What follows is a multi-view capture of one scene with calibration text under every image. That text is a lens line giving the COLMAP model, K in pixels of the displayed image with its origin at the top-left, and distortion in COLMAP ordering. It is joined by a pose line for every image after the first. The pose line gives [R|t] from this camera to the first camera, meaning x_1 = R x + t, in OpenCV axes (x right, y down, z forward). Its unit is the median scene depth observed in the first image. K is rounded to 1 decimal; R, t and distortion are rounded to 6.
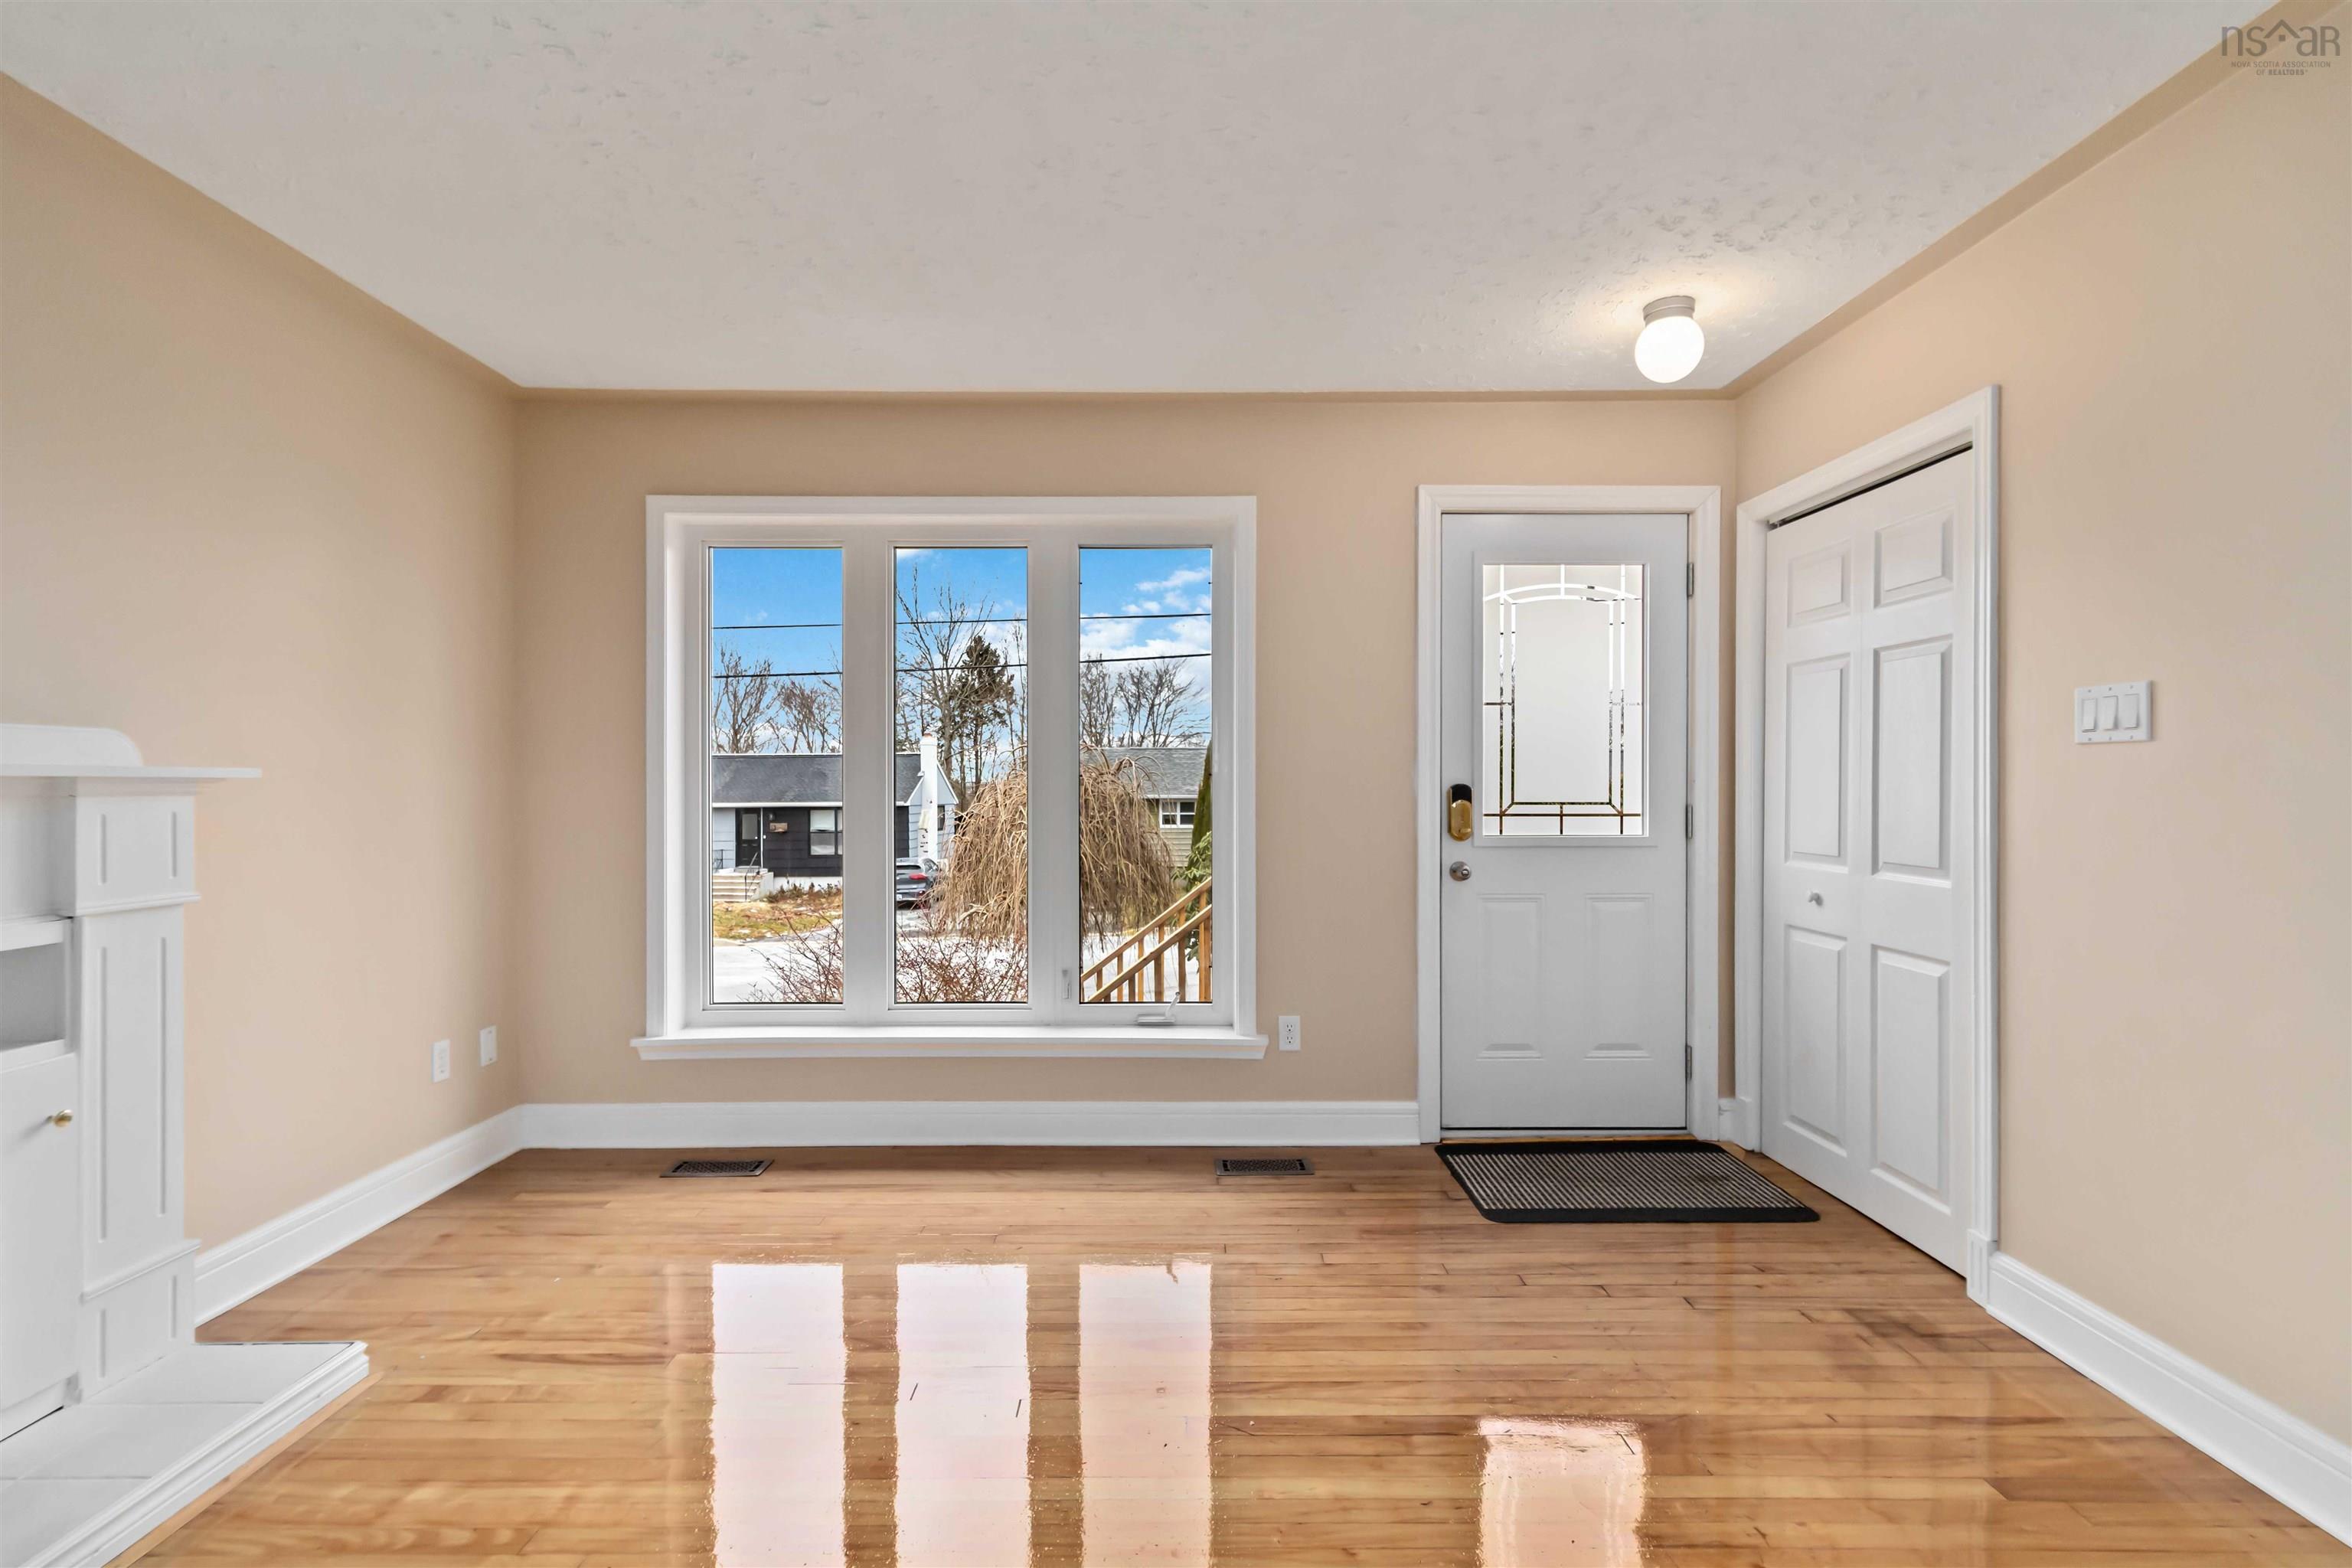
lens RADIAL K [[1079.4, 0, 1176.0], [0, 1079.4, 784.0], [0, 0, 1]] dist [0.003388, 0.000887]
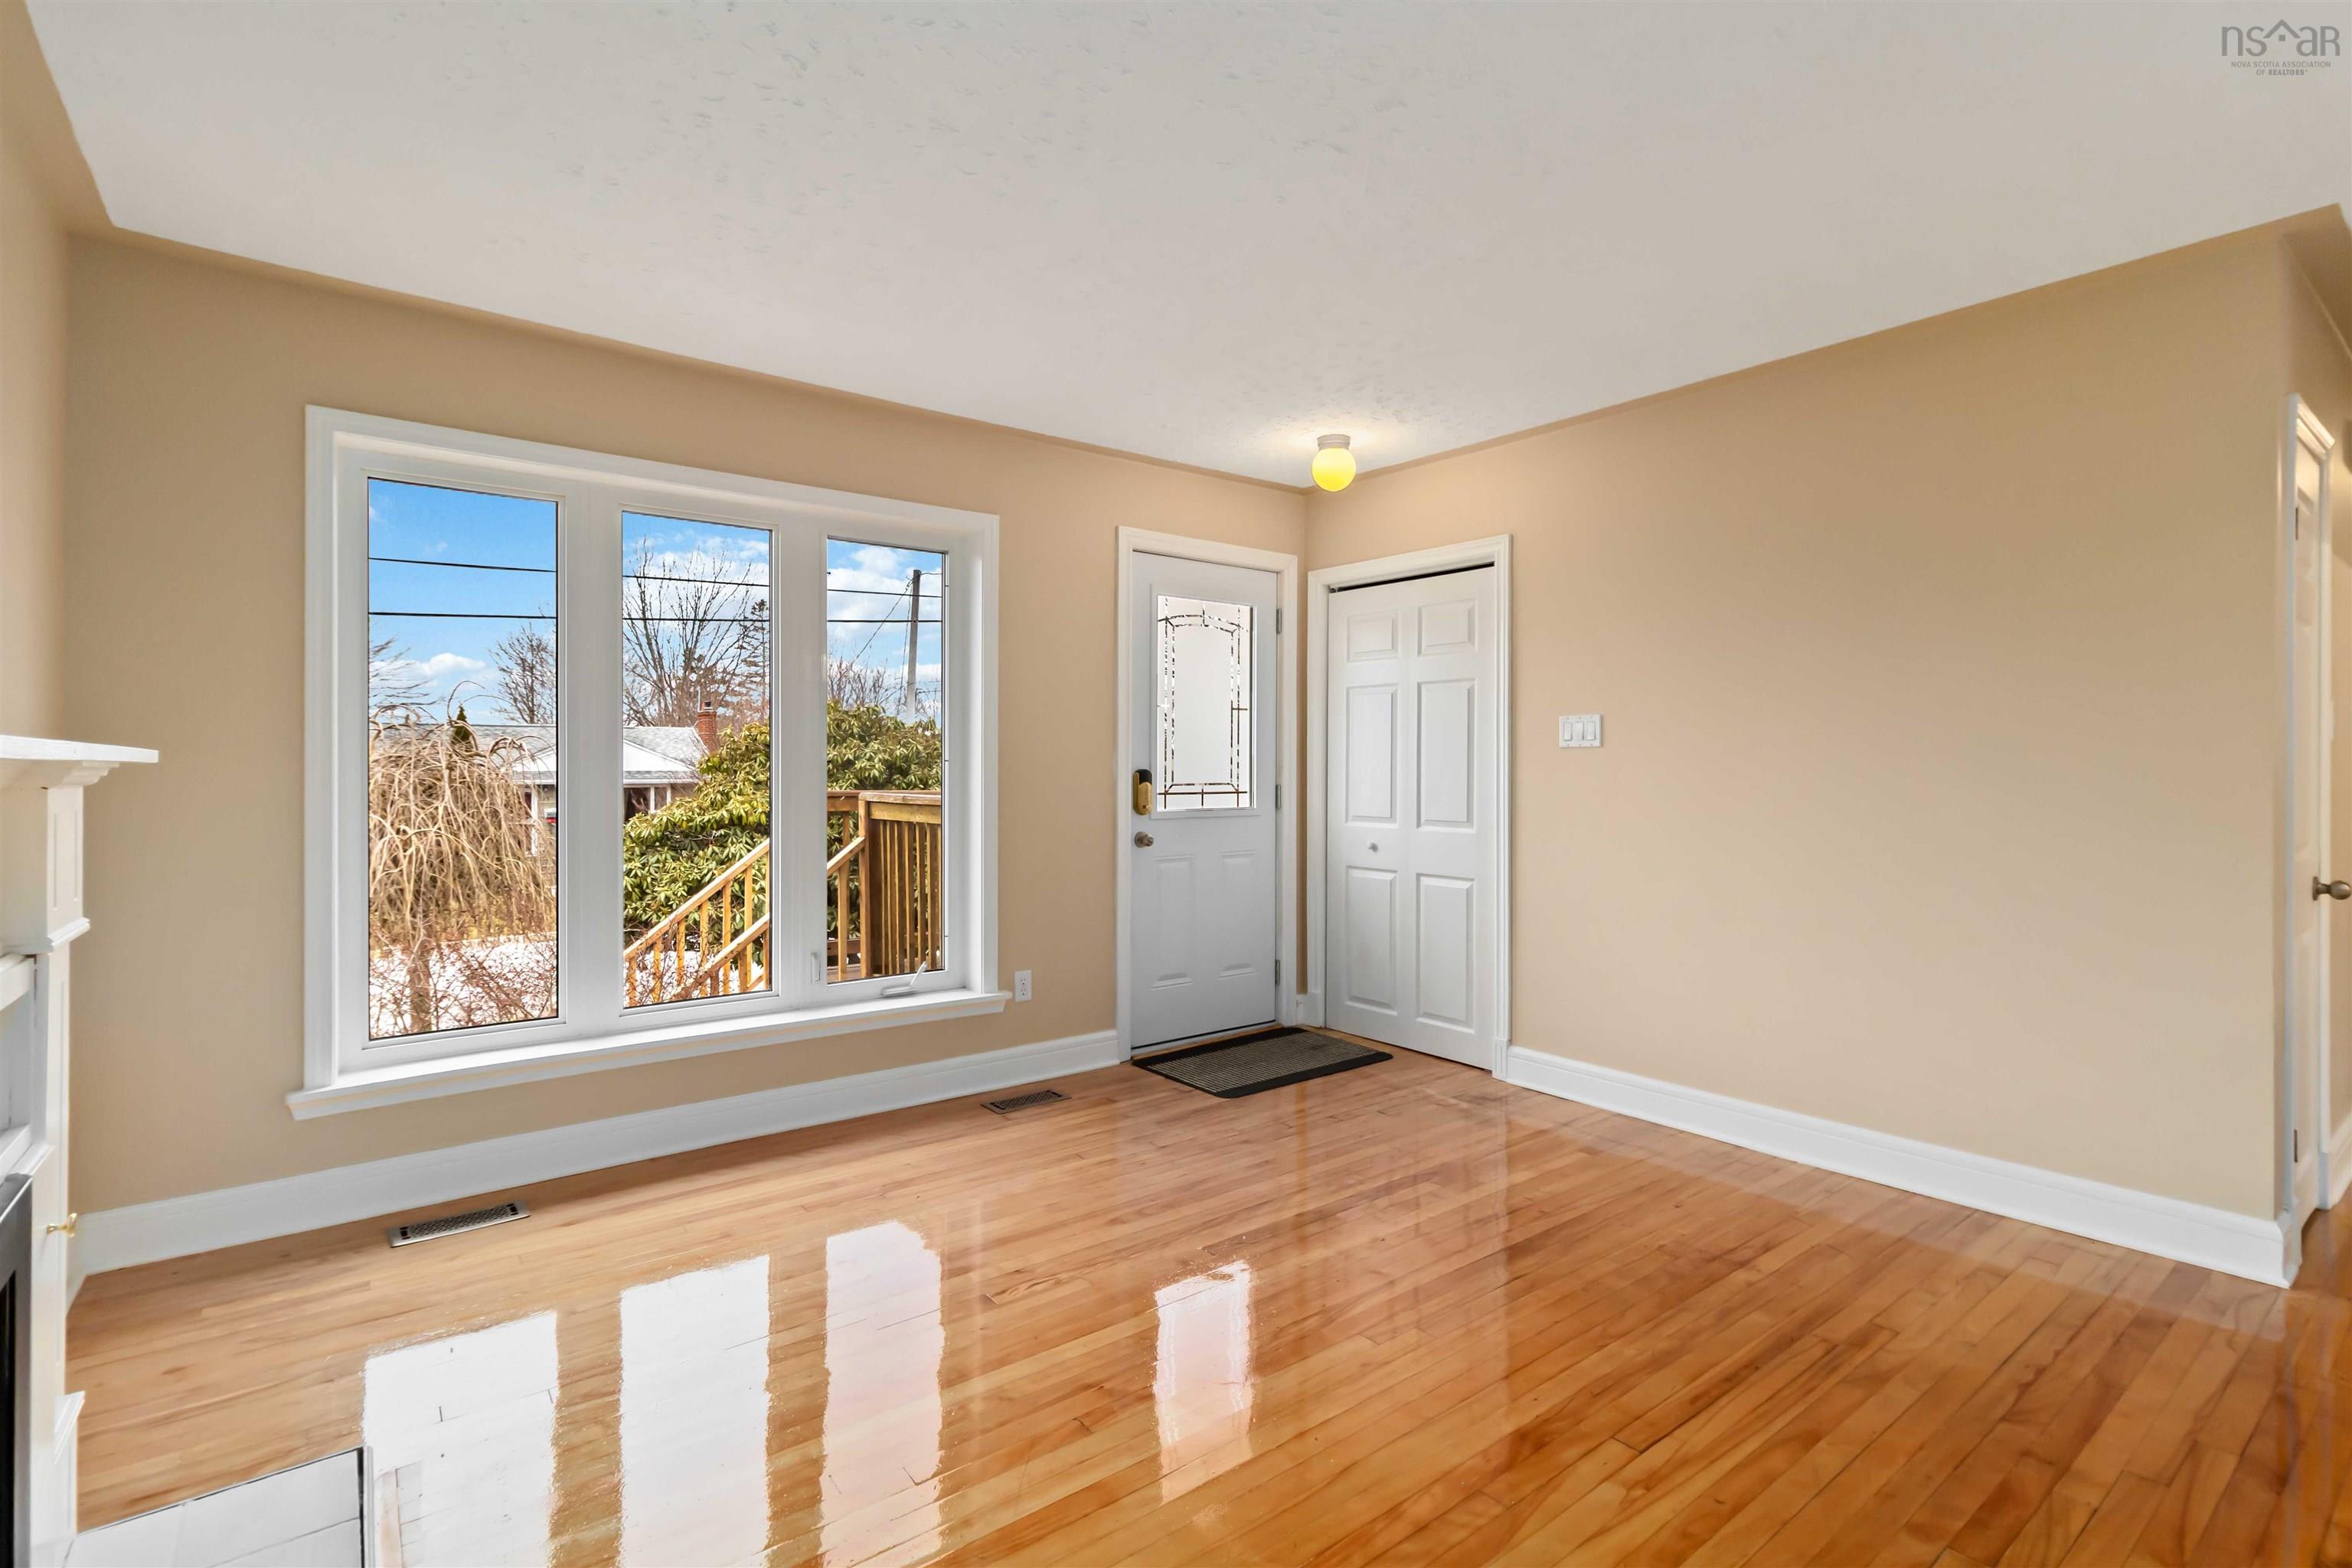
lens RADIAL K [[1095.8, 0, 1189.2], [0, 1095.8, 765.1], [0, 0, 1]] dist [0.001008, 0.000625]
pose [[0.788508, 0.002274, 0.615020, -0.491634], [-0.000959, 0.999996, -0.002468, -0.001843], [-0.615024, 0.001356, 0.788507, -0.030270]]
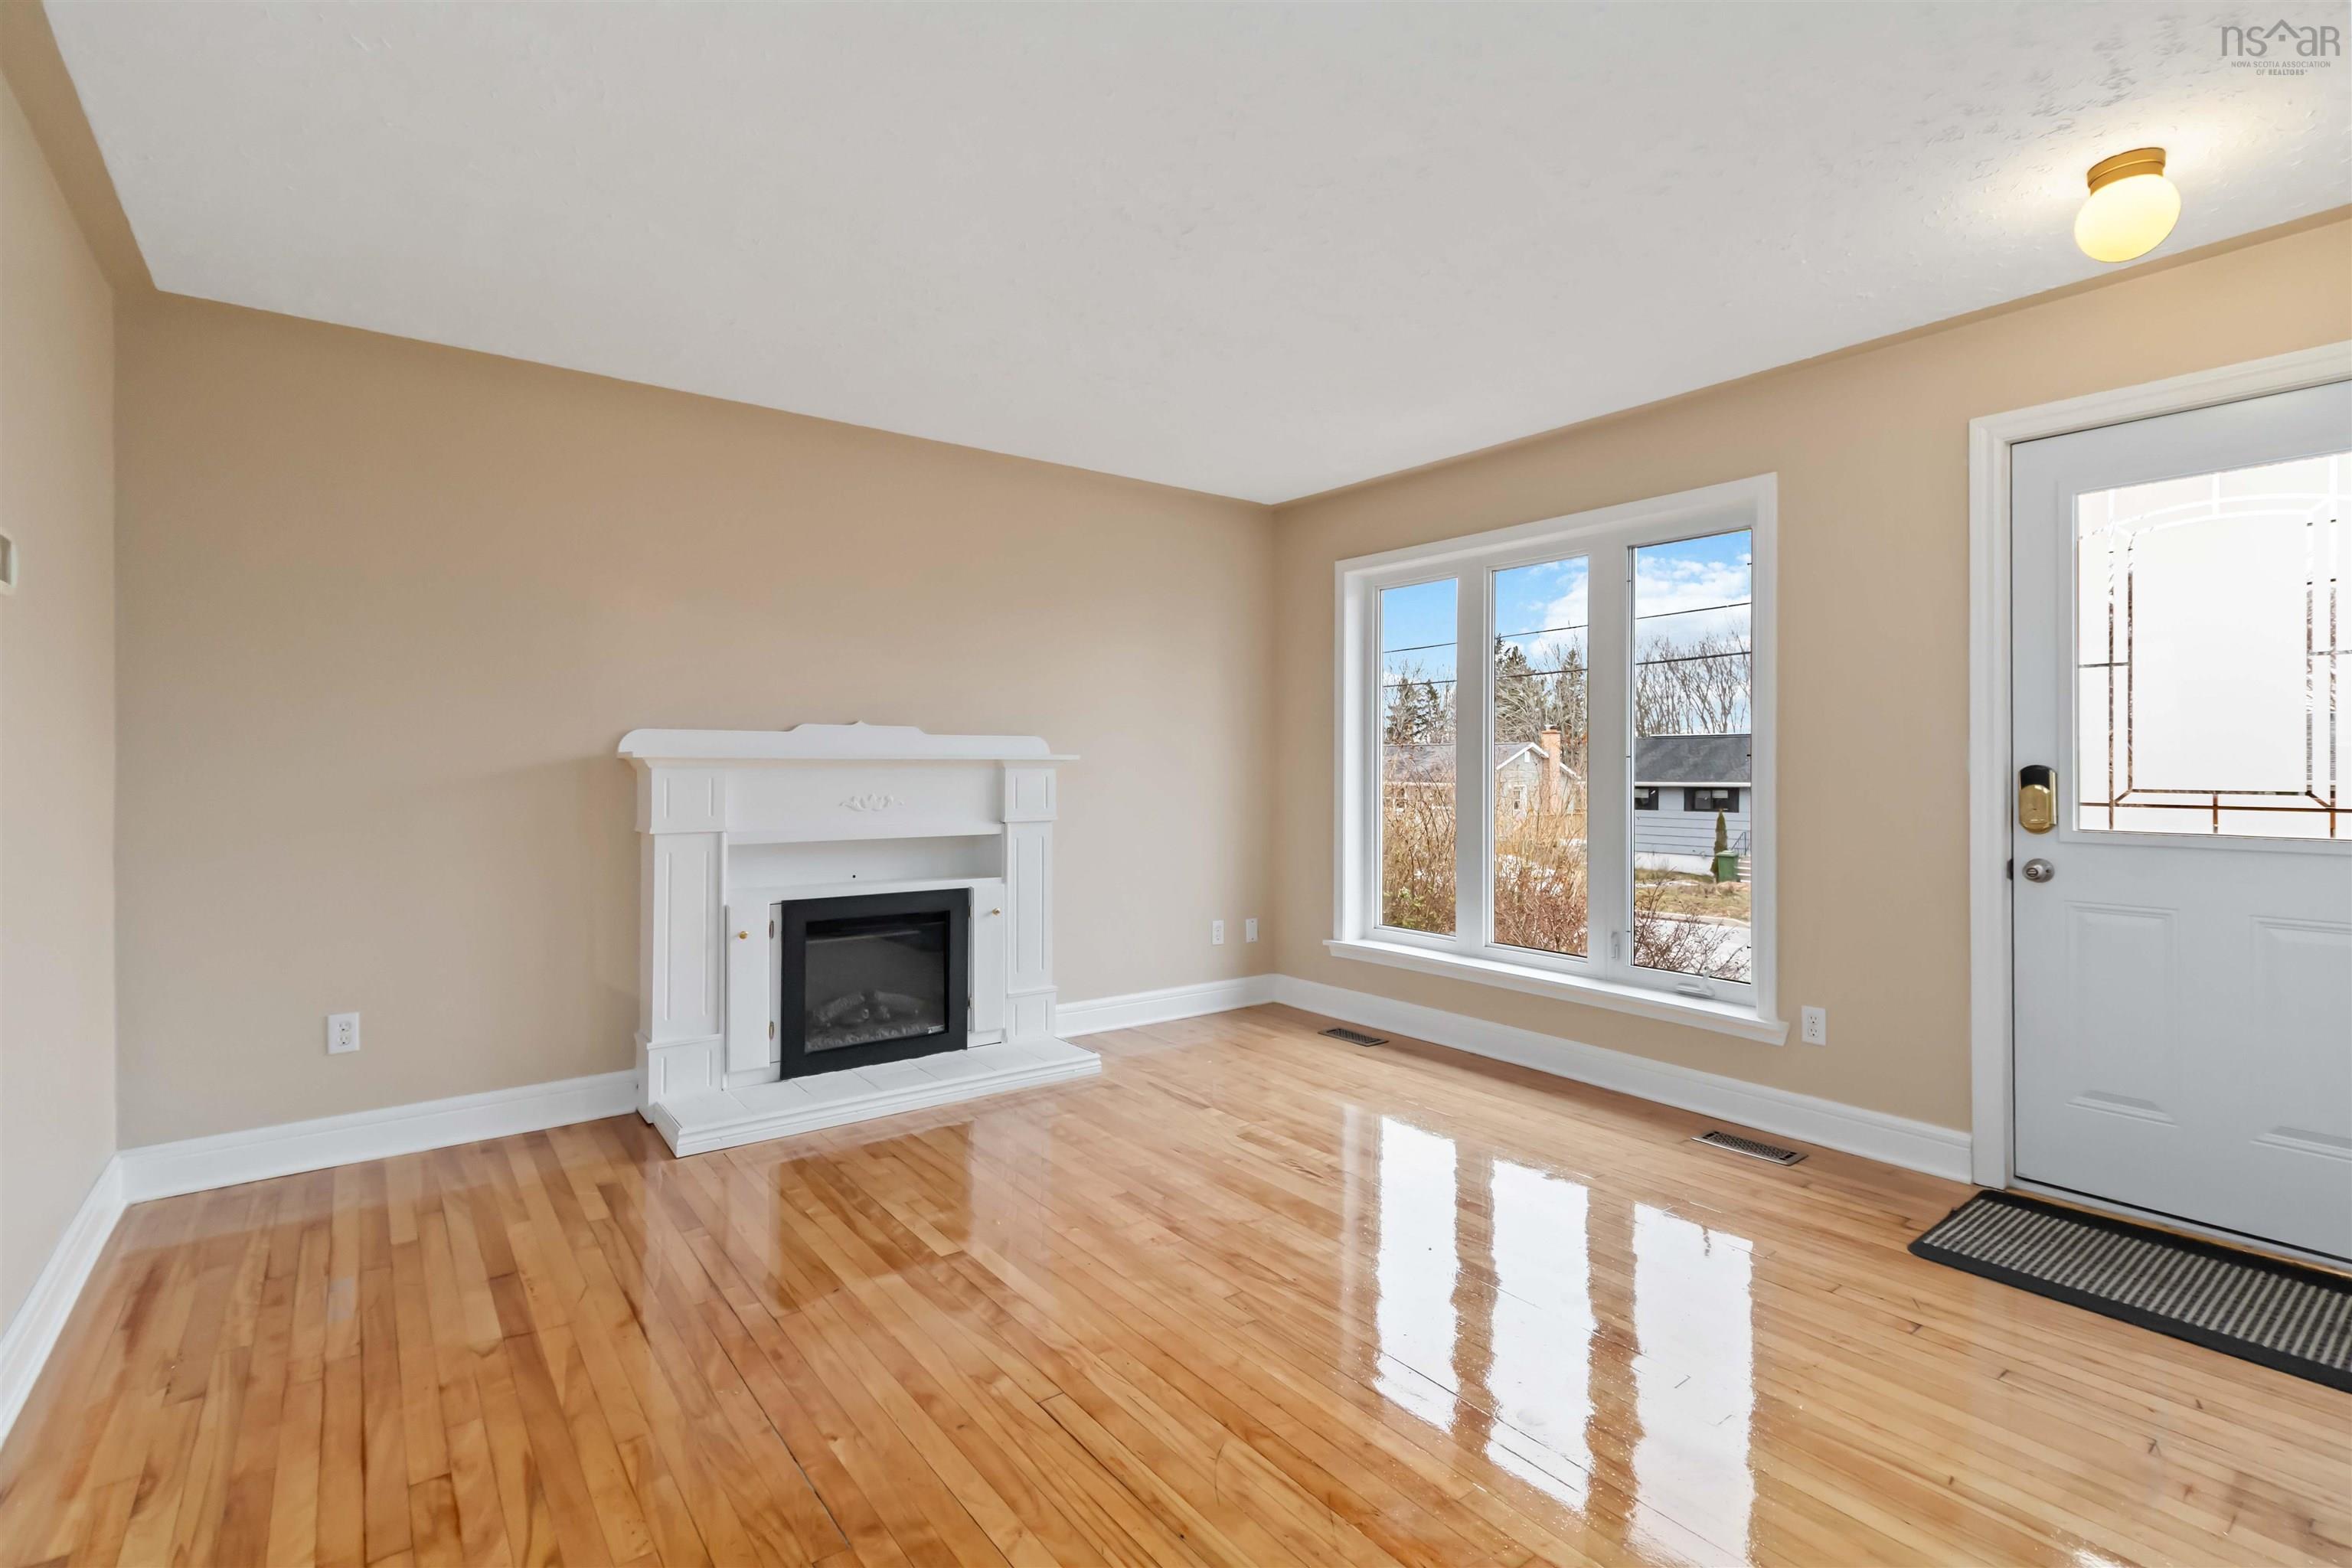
lens RADIAL K [[1080.6, 0, 1186.6], [0, 1080.6, 753.1], [0, 0, 1]] dist [0.001611, 0.000450]
pose [[0.605056, -0.004940, -0.796168, 0.552361], [-0.002543, 0.999964, -0.008137, -0.001026], [0.796179, 0.006947, 0.605021, -0.023334]]
